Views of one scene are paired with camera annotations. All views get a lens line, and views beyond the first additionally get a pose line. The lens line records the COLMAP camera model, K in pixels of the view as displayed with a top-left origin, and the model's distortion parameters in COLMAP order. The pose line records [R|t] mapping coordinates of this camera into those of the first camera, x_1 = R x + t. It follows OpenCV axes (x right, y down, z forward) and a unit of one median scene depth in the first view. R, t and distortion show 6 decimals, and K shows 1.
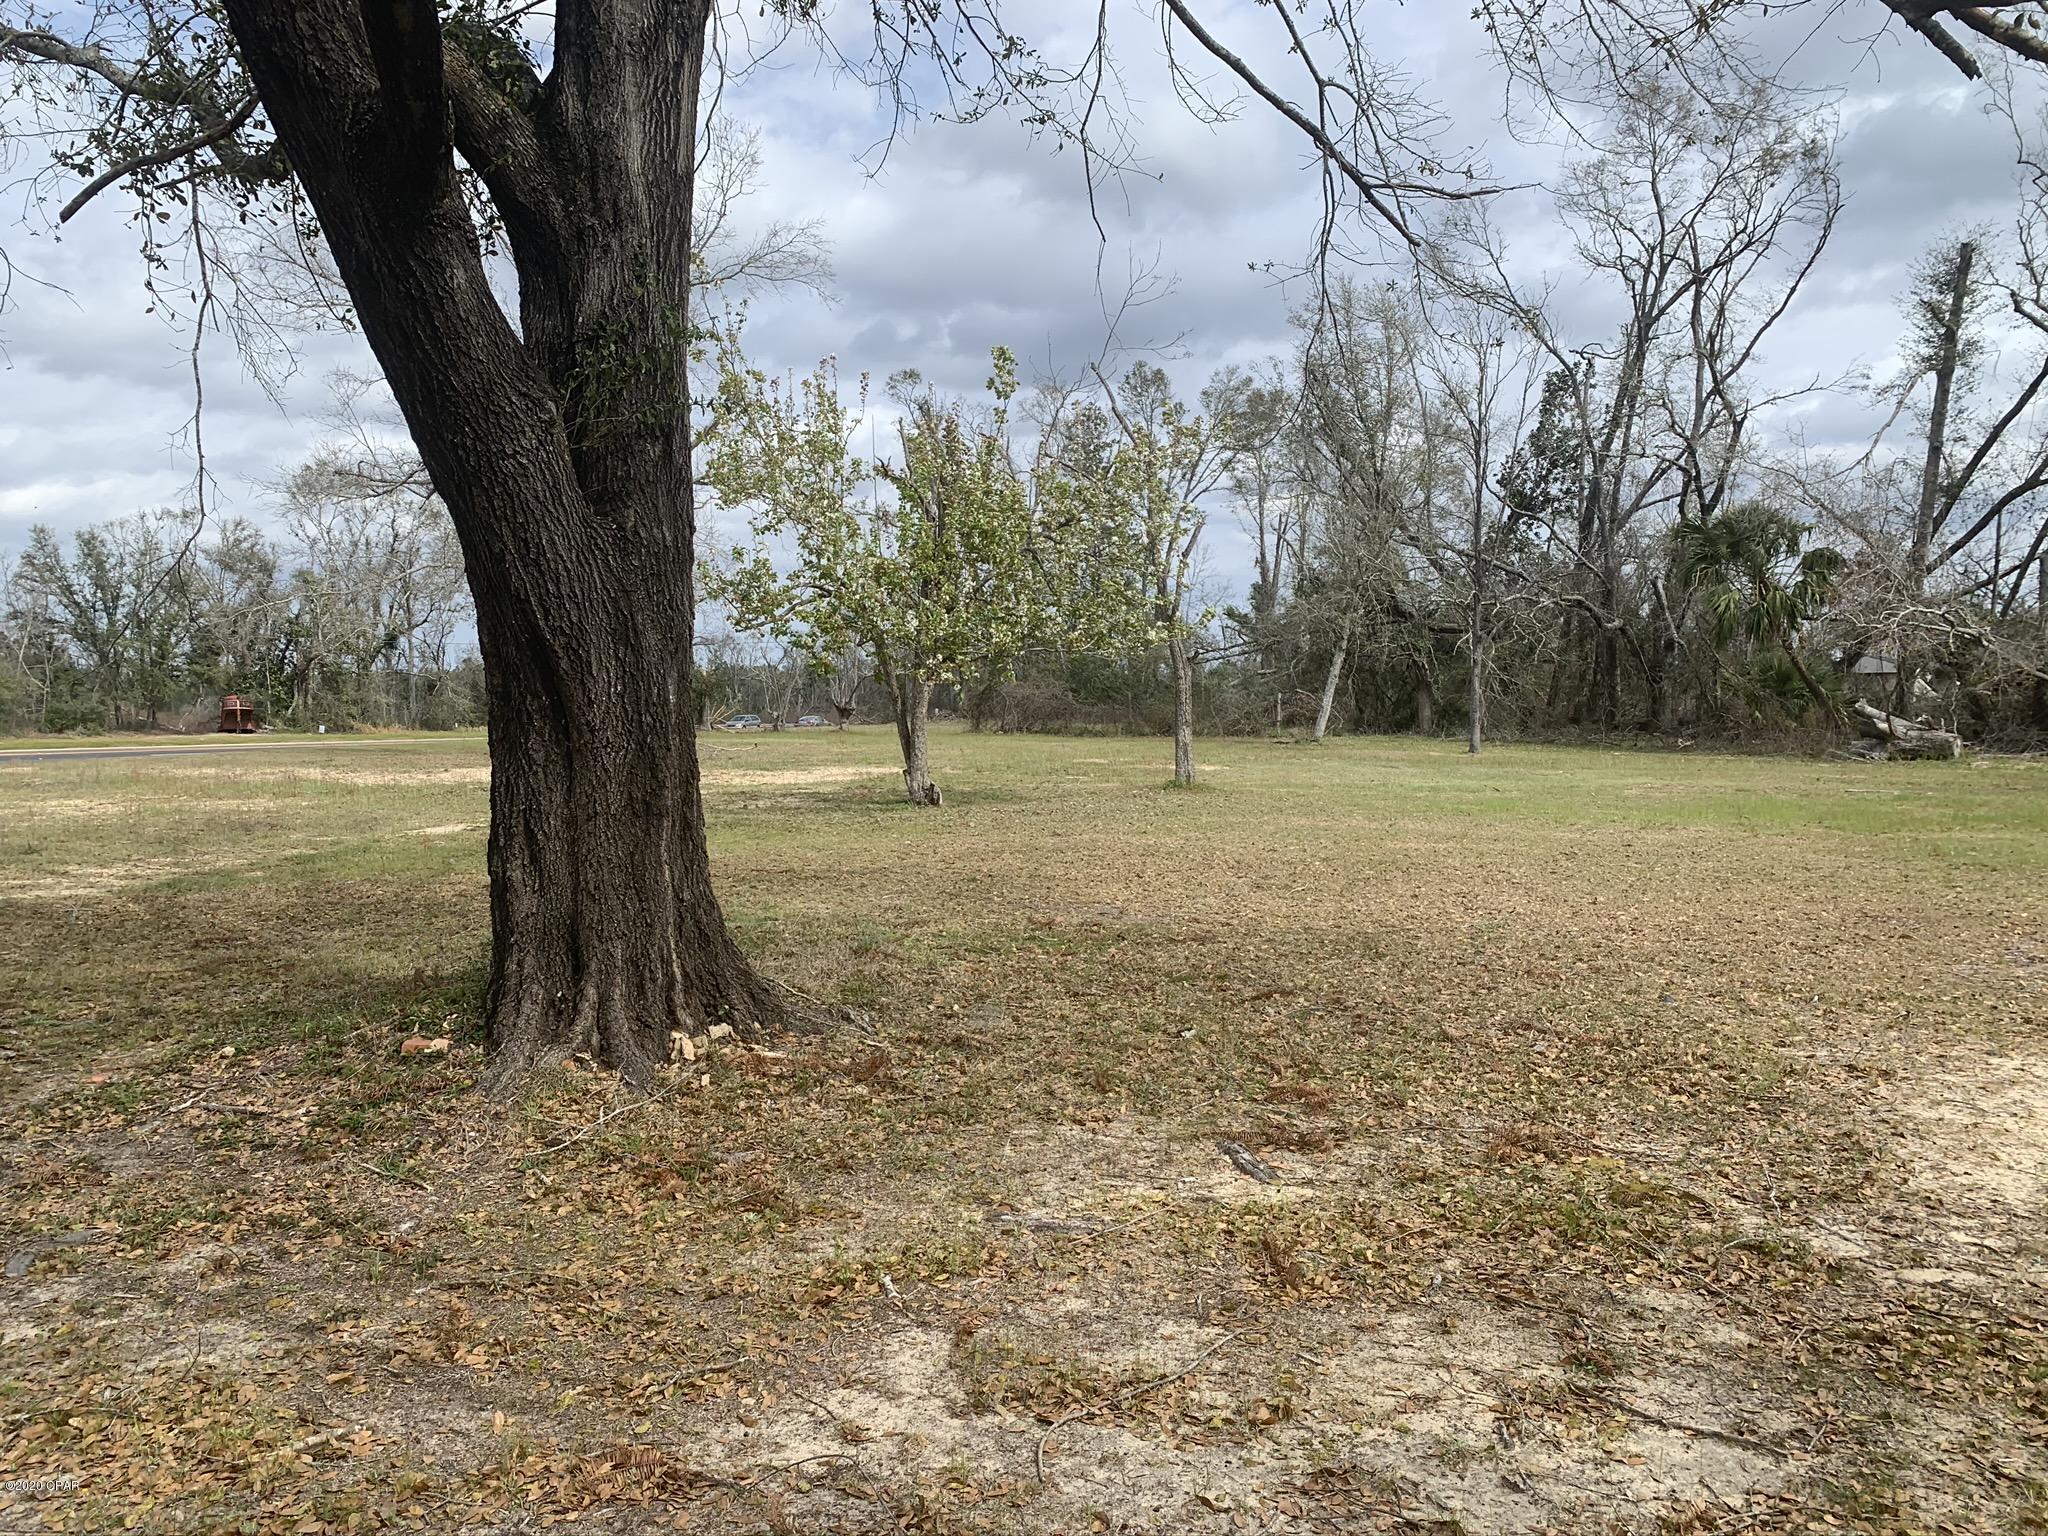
lens RADIAL K [[1539.1, 0, 1024.0], [0, 1539.1, 768.0], [0, 0, 1]] dist [0.007875, -0.038876]
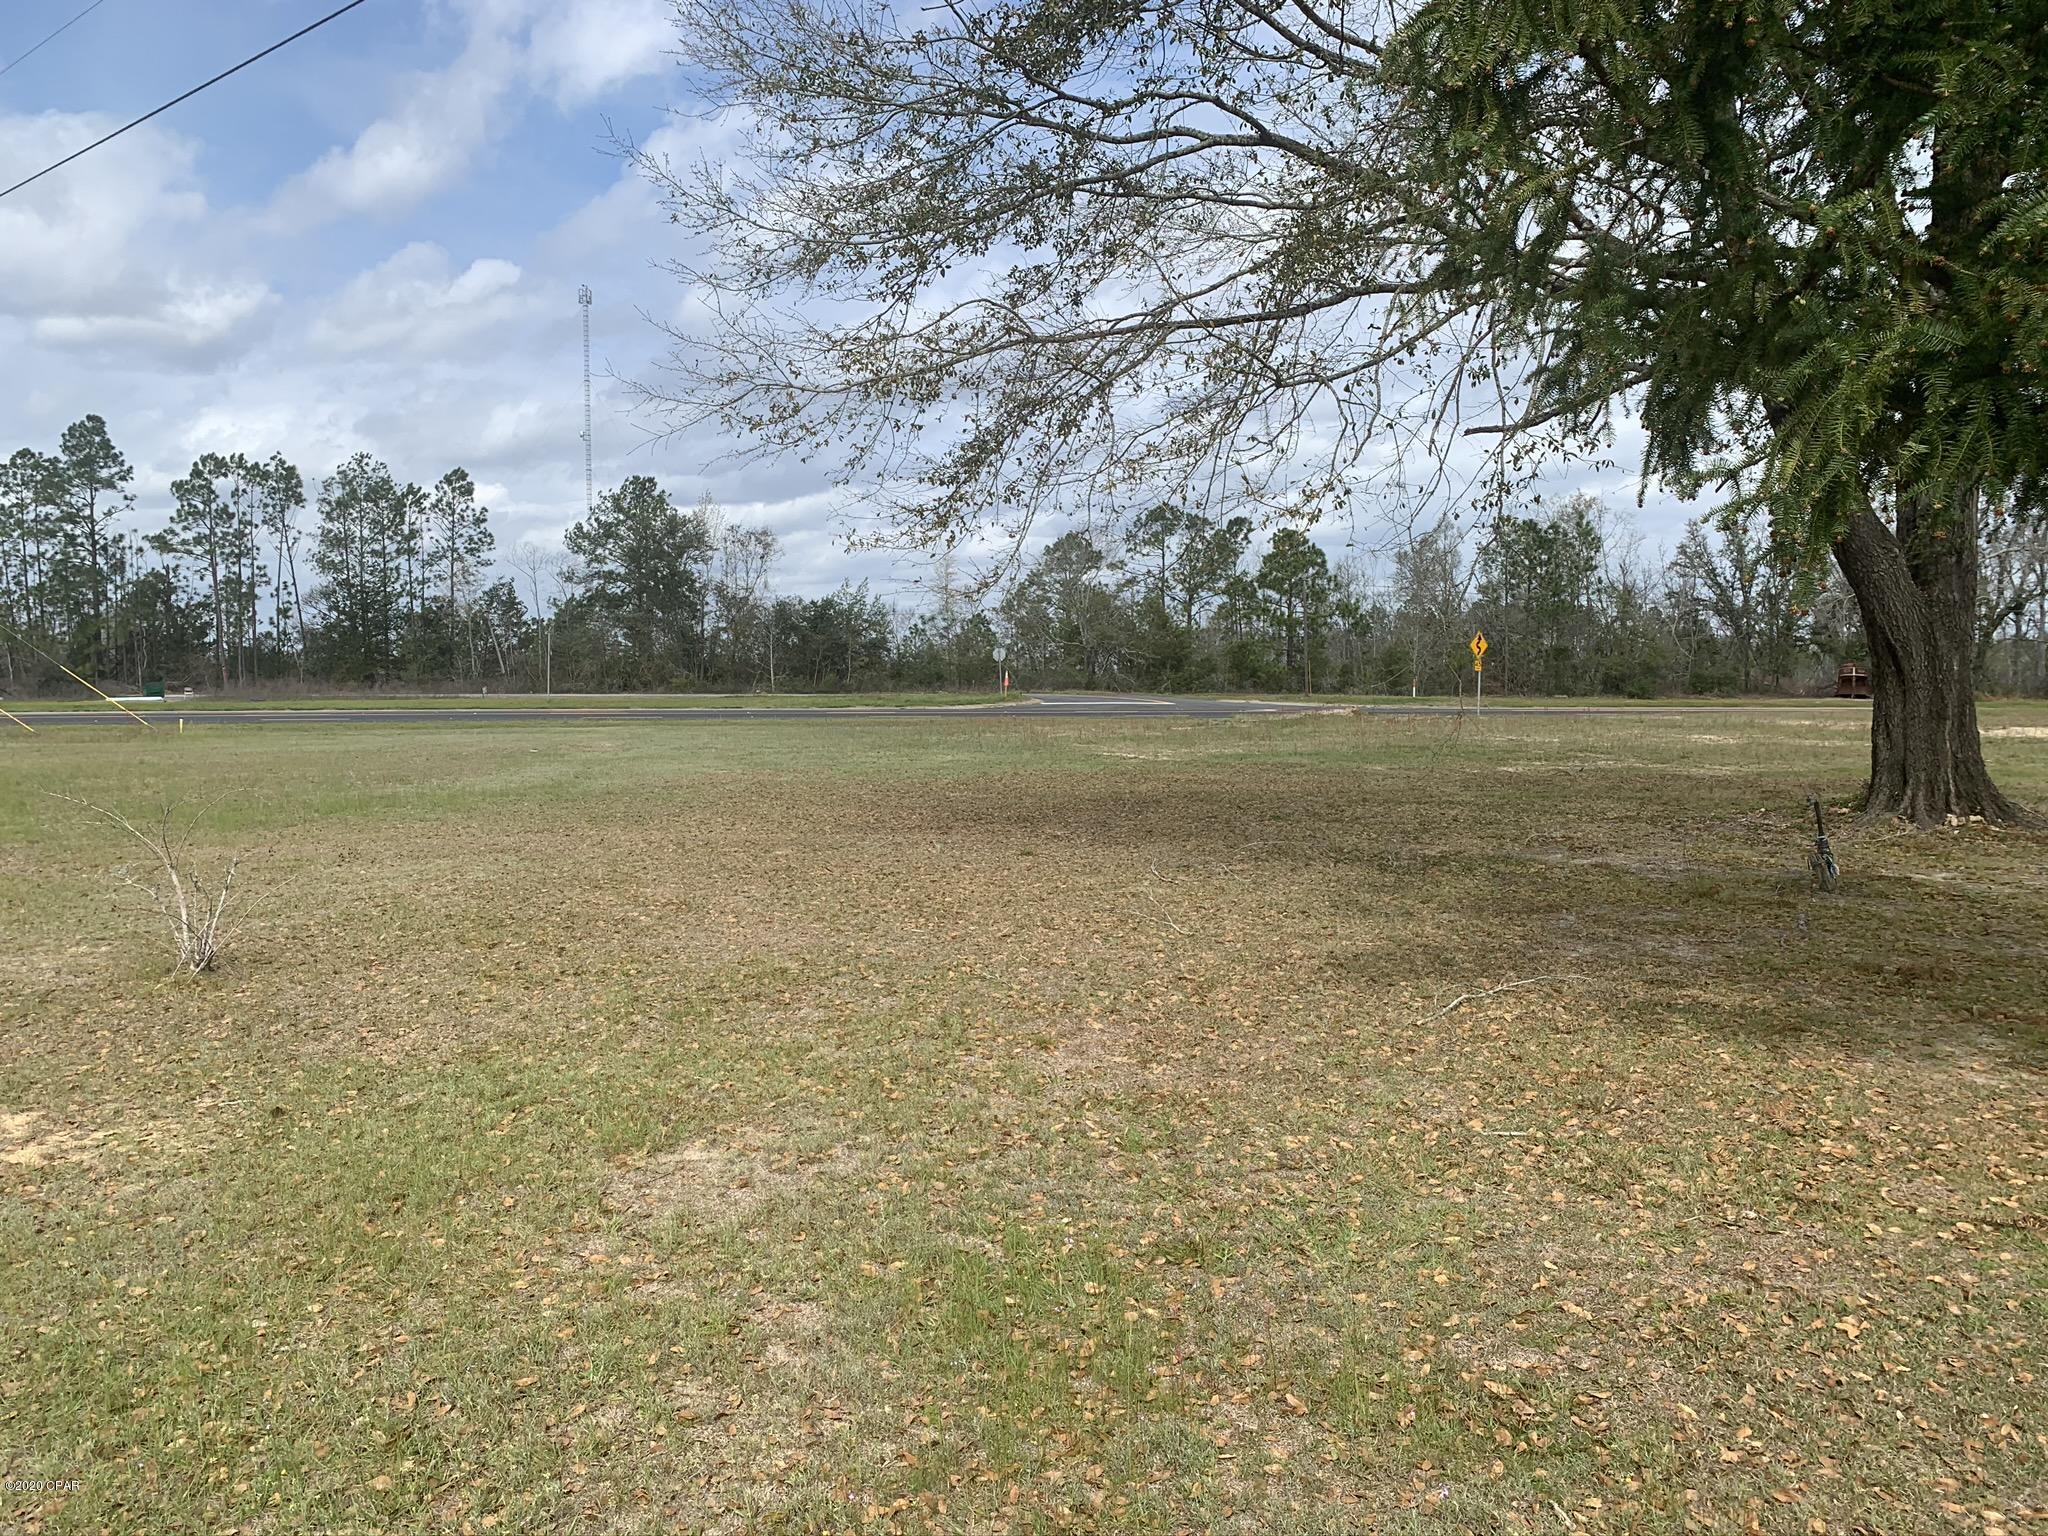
lens RADIAL K [[1539.1, 0, 1024.0], [0, 1539.1, 768.0], [0, 0, 1]] dist [0.007875, -0.038876]
pose [[0.562291, 0.052624, -0.825263, 0.201794], [-0.034850, 0.998594, 0.039933, 0.013801], [0.826205, 0.006306, 0.563335, -0.325777]]
